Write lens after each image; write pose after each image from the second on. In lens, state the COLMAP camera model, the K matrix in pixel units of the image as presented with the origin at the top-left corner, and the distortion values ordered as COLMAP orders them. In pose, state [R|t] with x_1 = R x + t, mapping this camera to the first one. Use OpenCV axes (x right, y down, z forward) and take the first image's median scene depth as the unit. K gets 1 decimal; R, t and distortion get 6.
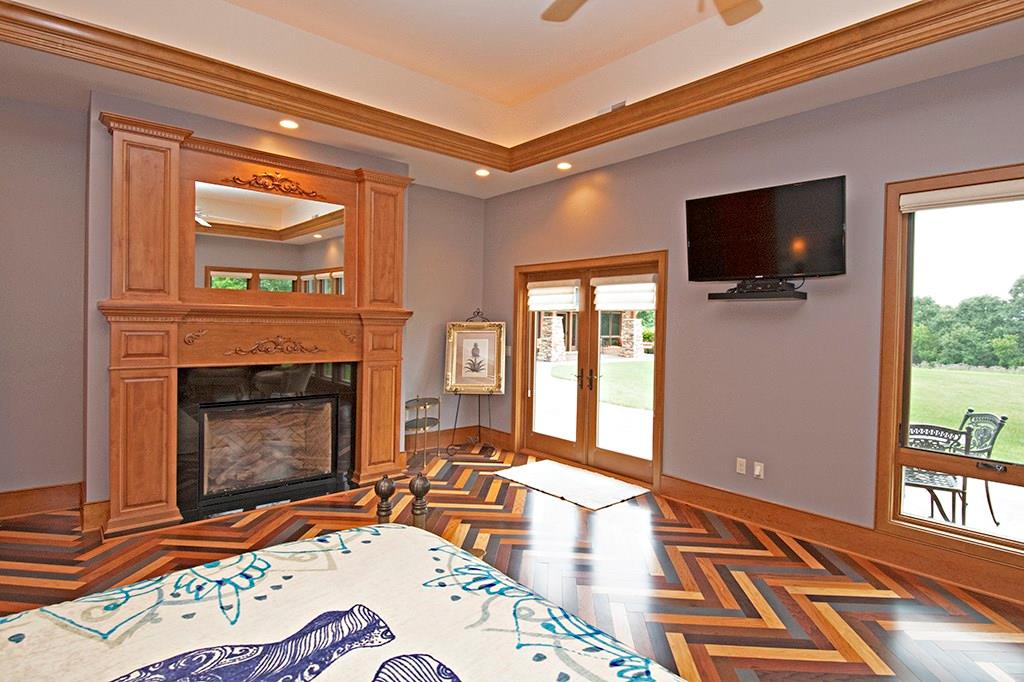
lens RADIAL K [[523.3, 0, 513.6], [0, 523.3, 331.8], [0, 0, 1]] dist [0.001530, 0.000303]
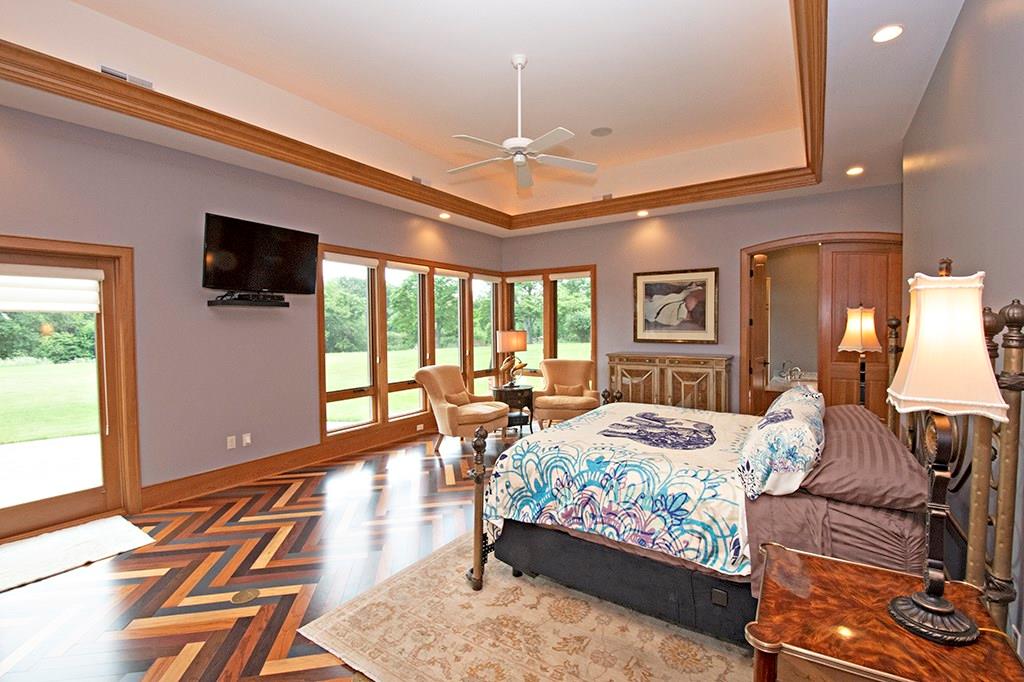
lens RADIAL K [[447.0, 0, 522.1], [0, 447.0, 334.6], [0, 0, 1]] dist [0.020517, -0.025367]
pose [[-0.273046, -0.034805, 0.961371, -0.741974], [0.022133, 0.998853, 0.042448, -0.023772], [-0.961746, 0.032869, -0.271962, 0.623773]]
